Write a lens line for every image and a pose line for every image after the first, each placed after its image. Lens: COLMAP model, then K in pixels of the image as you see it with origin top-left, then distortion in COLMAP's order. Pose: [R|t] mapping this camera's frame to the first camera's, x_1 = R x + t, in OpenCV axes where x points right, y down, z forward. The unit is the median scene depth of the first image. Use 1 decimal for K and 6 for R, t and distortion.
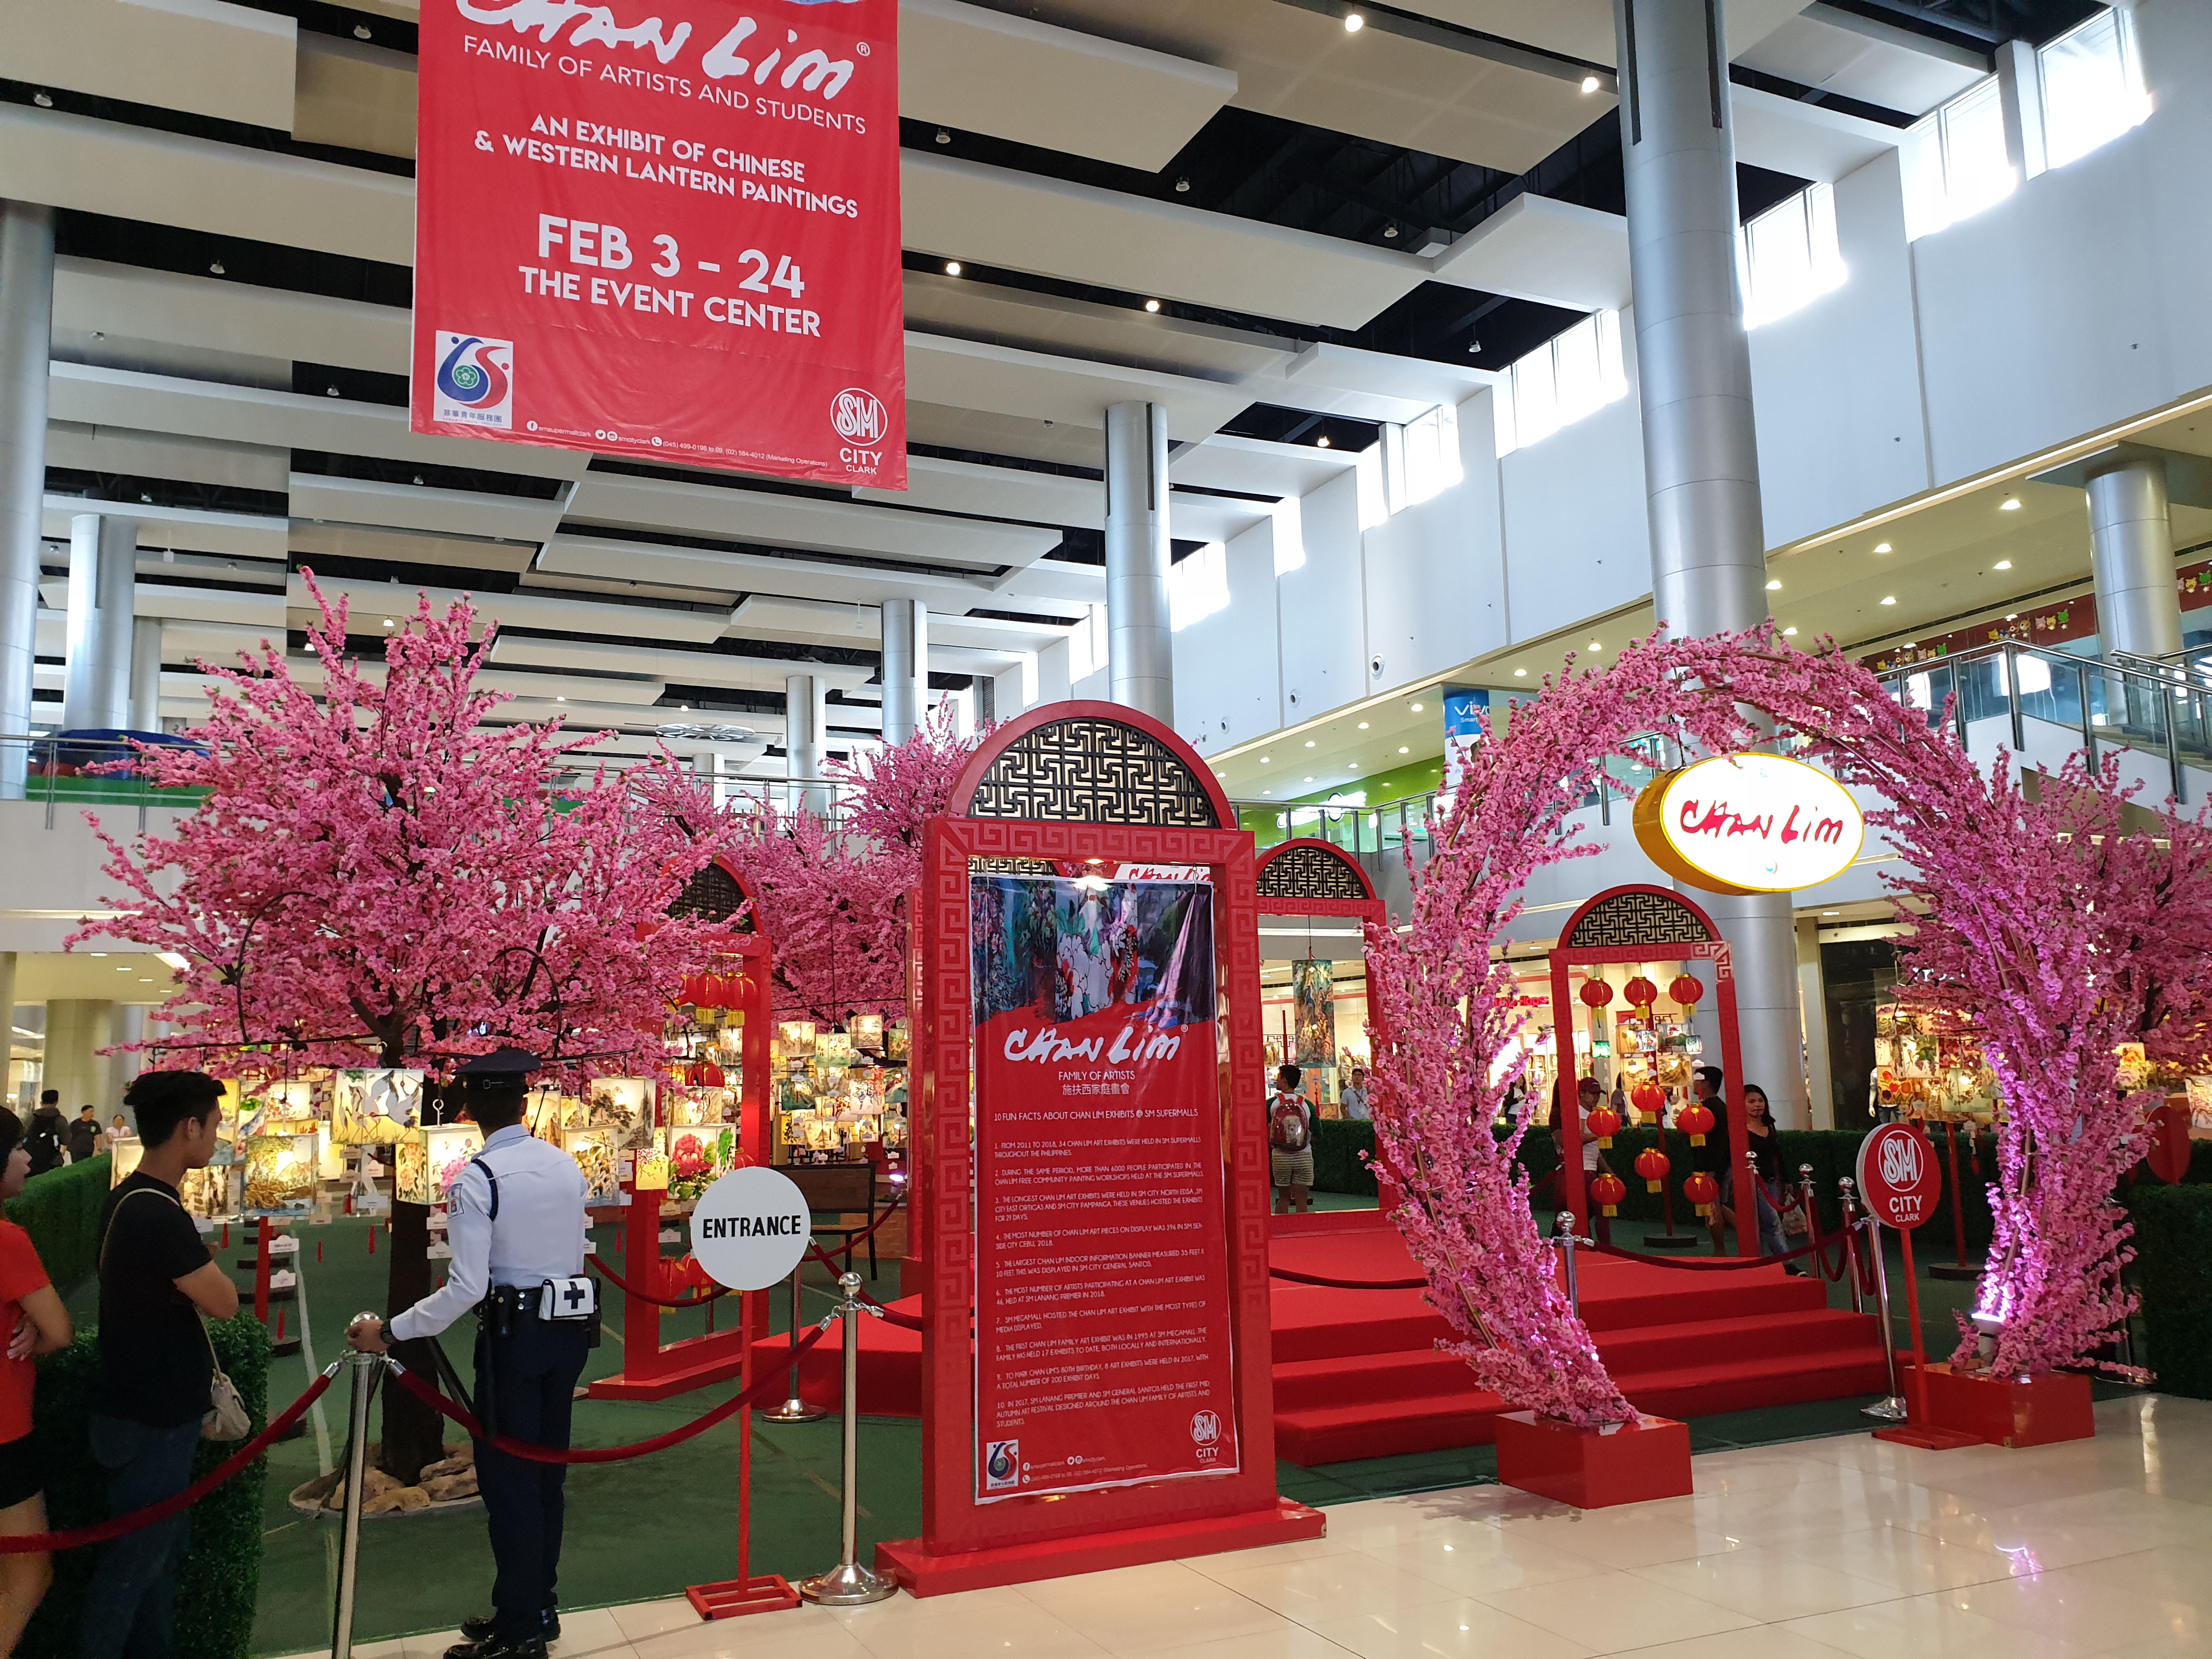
lens RADIAL K [[1747.5, 0, 1113.6], [0, 1747.5, 834.4], [0, 0, 1]] dist [0.050043, -0.036188]
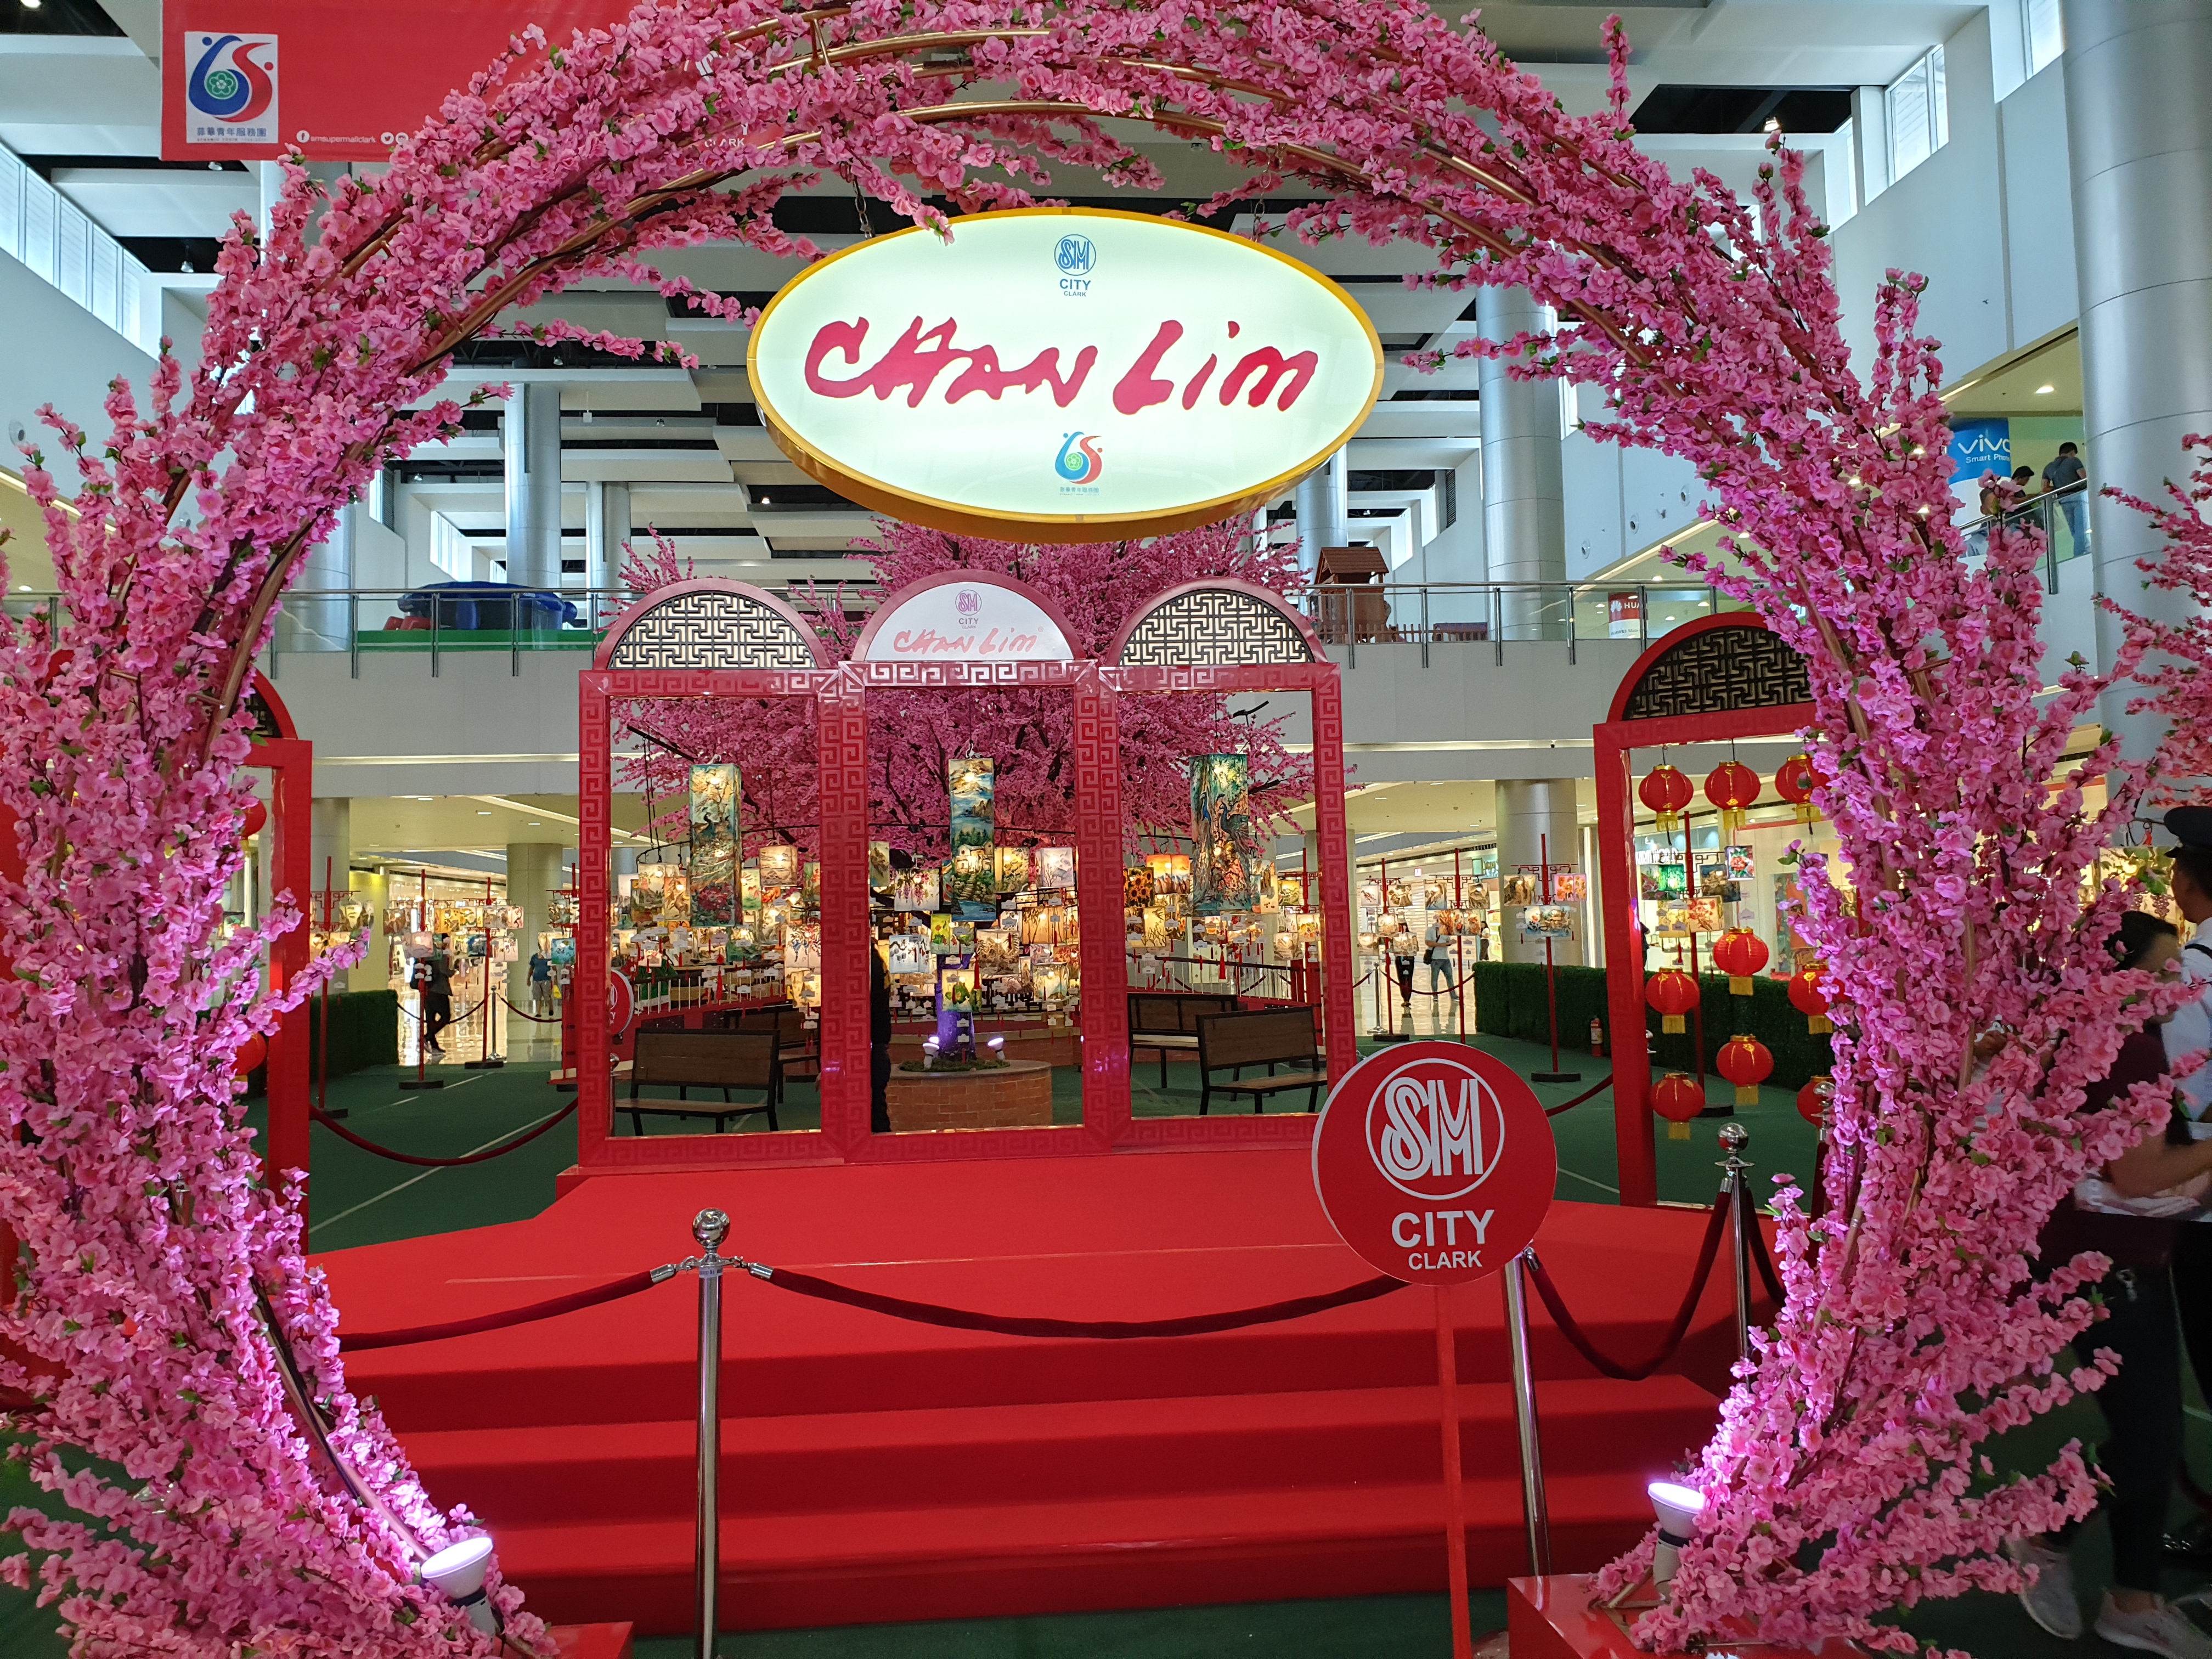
lens RADIAL K [[1747.5, 0, 1093.4], [0, 1747.5, 813.0], [0, 0, 1]] dist [0.050043, -0.036188]
pose [[0.938271, -0.022430, -0.345174, 0.297477], [0.050863, 0.995995, 0.073536, 0.041193], [0.342142, -0.086554, 0.935654, 0.330194]]
